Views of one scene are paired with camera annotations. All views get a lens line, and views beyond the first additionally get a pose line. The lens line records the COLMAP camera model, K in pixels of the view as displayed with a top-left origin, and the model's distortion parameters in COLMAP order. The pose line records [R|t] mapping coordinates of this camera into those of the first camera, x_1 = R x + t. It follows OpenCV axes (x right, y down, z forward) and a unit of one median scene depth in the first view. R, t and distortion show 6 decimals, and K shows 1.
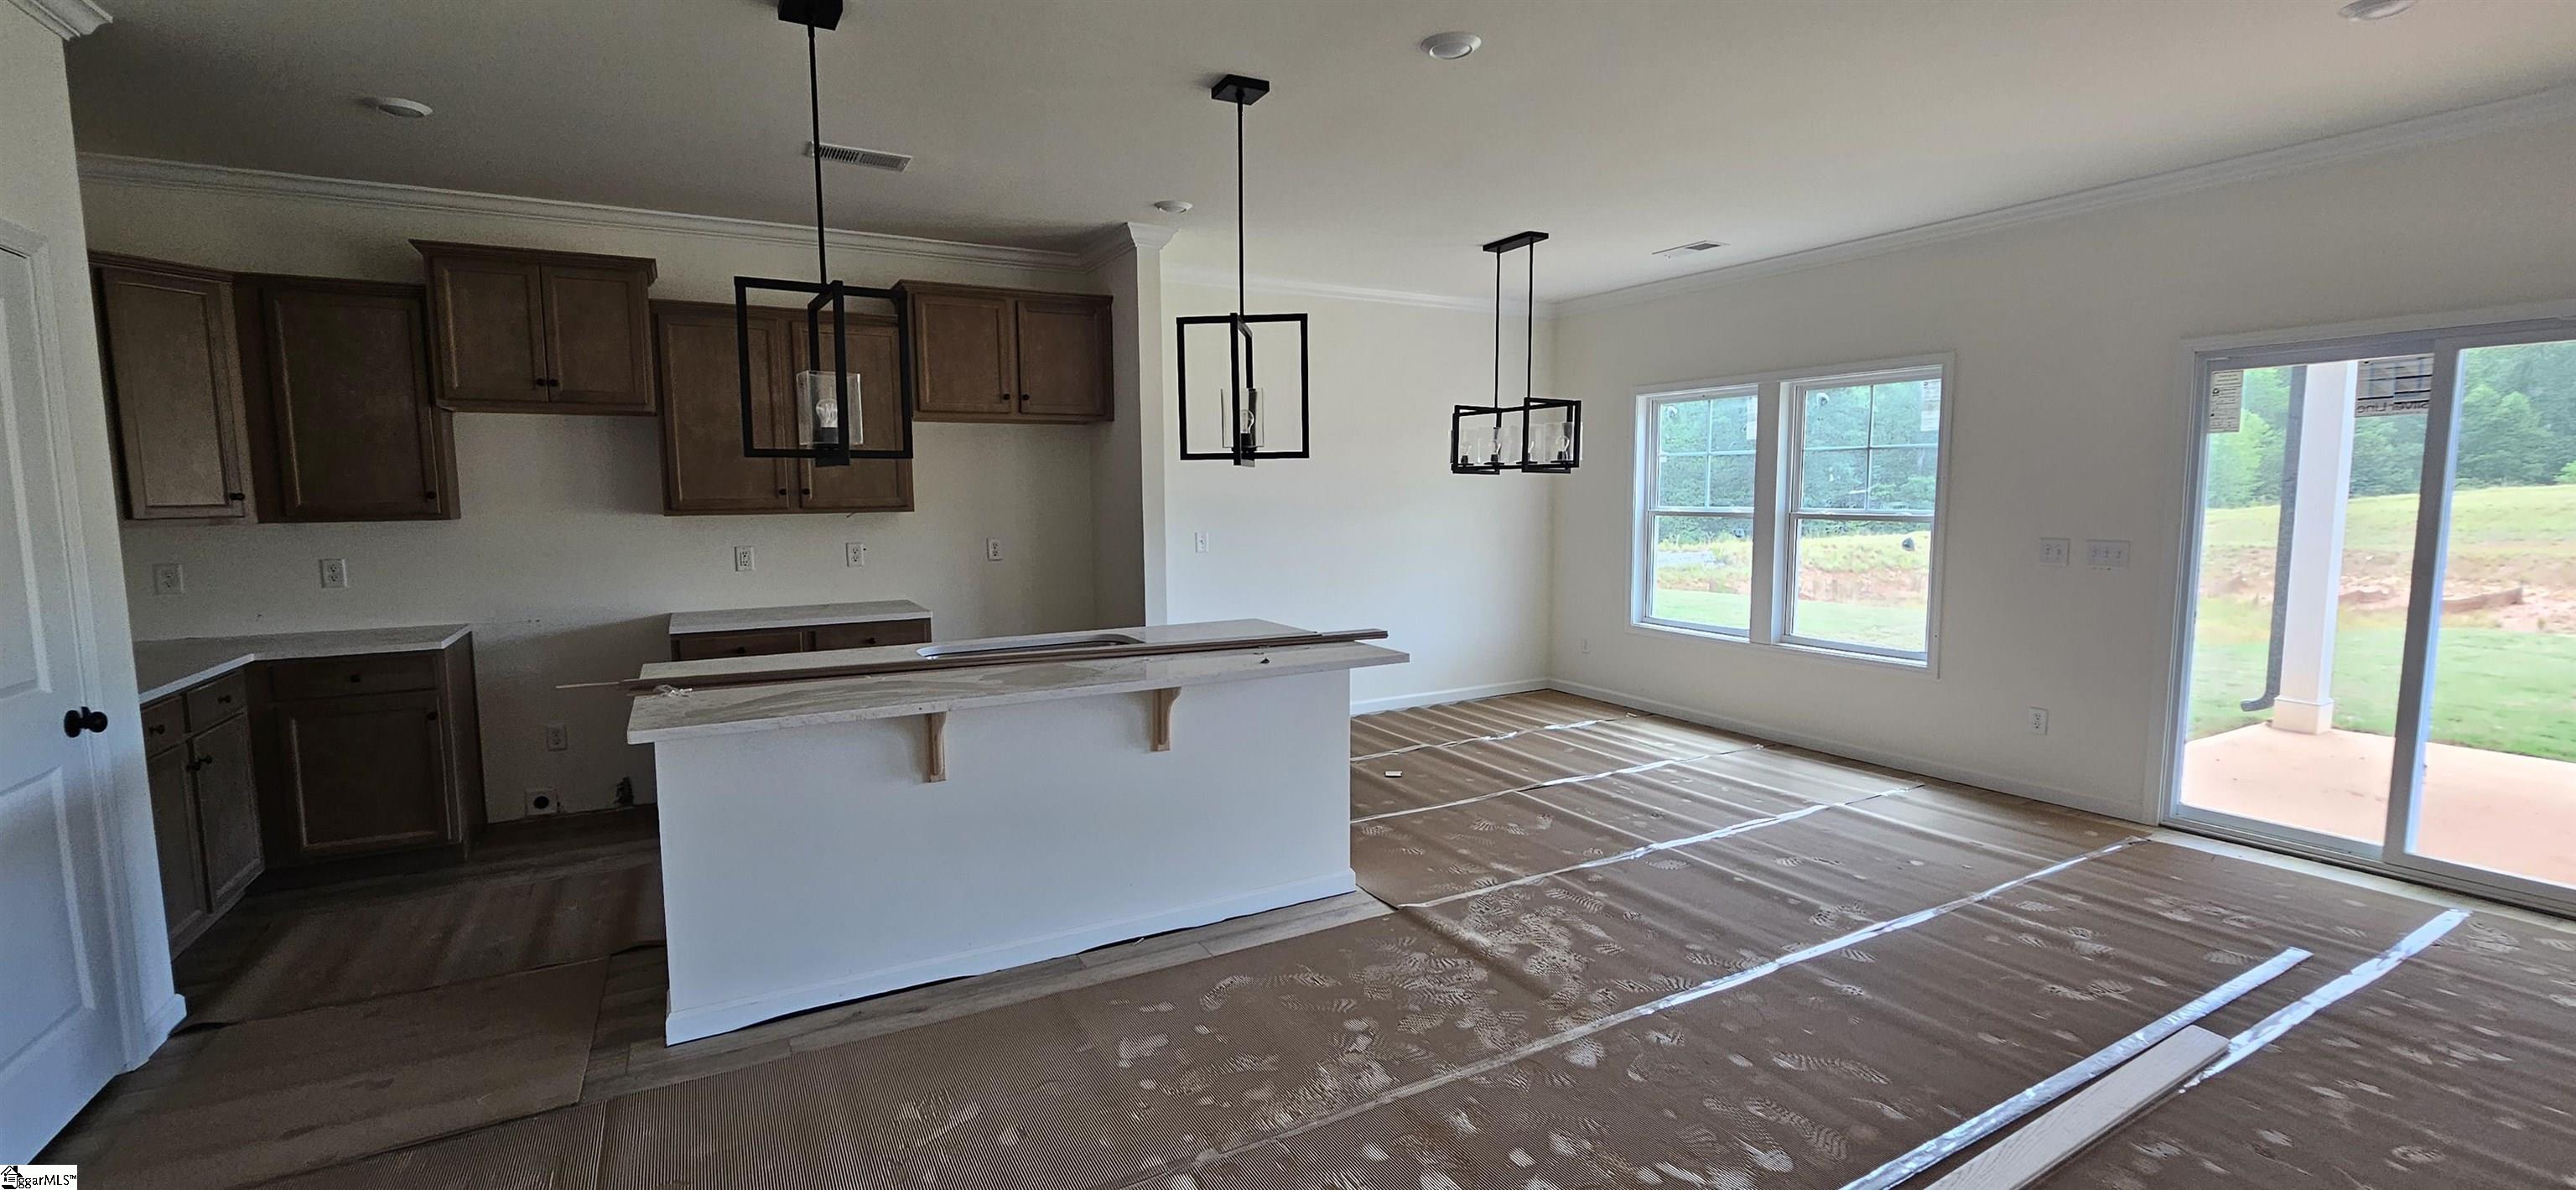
lens RADIAL K [[1065.9, 0, 1288.0], [0, 1065.9, 595.0], [0, 0, 1]] dist [-0.007157, -0.000062]
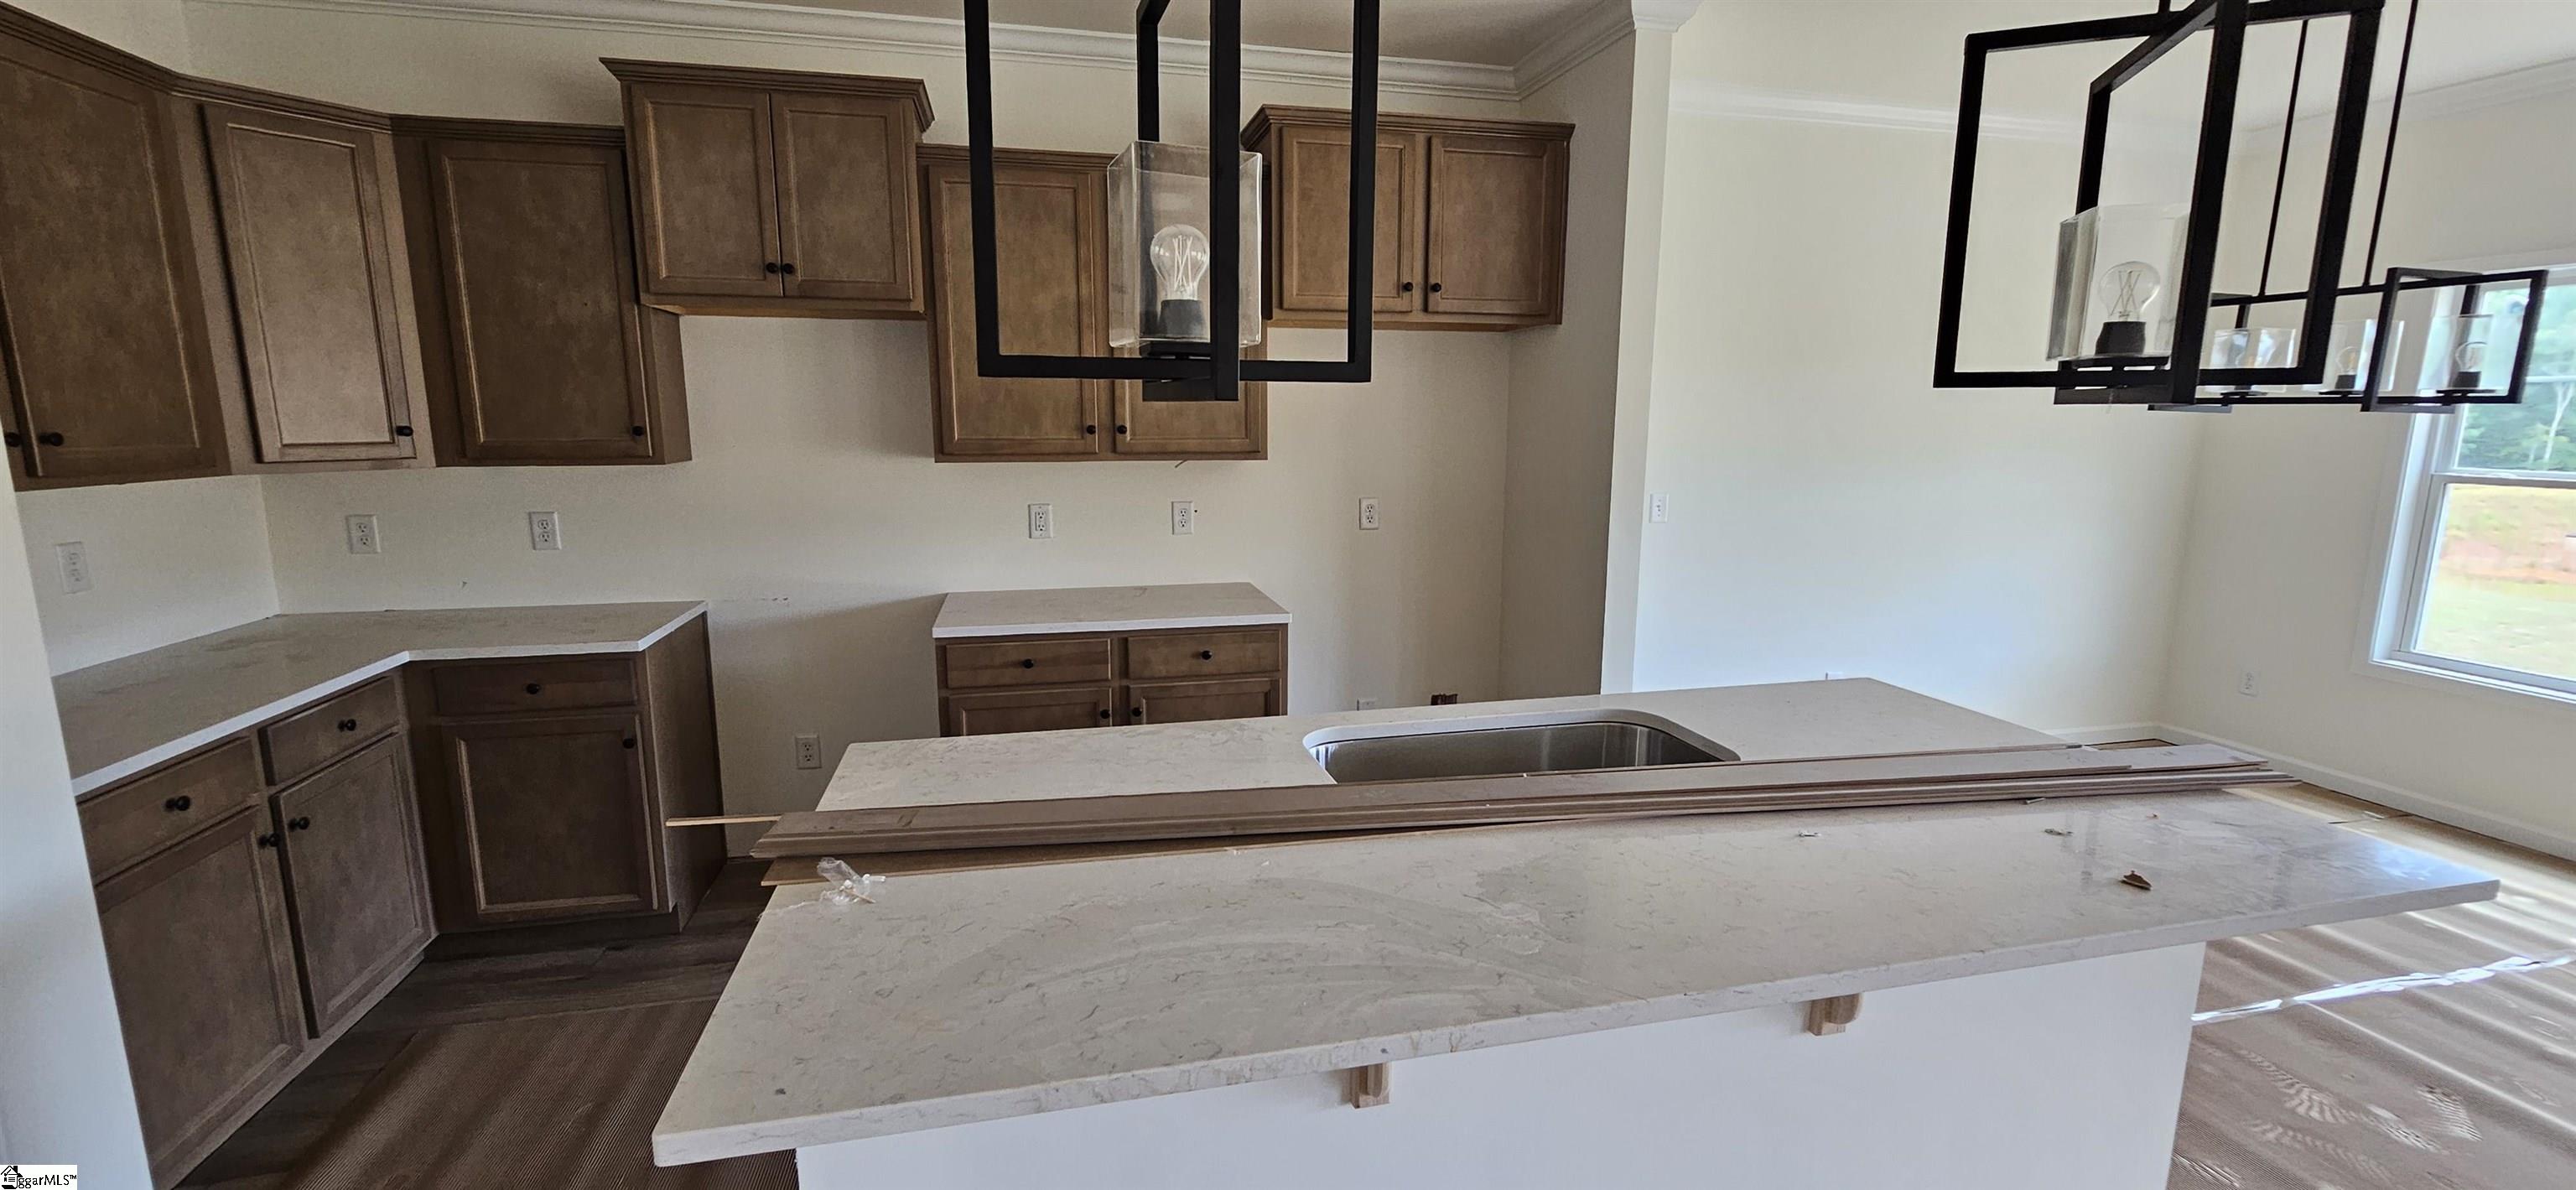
lens RADIAL K [[1065.9, 0, 1288.0], [0, 1065.9, 595.0], [0, 0, 1]] dist [-0.007157, -0.000062]
pose [[0.963384, 0.056452, -0.262116, -0.169441], [-0.037728, 0.996399, 0.075926, -0.048793], [0.265459, -0.063257, 0.962045, 0.374203]]
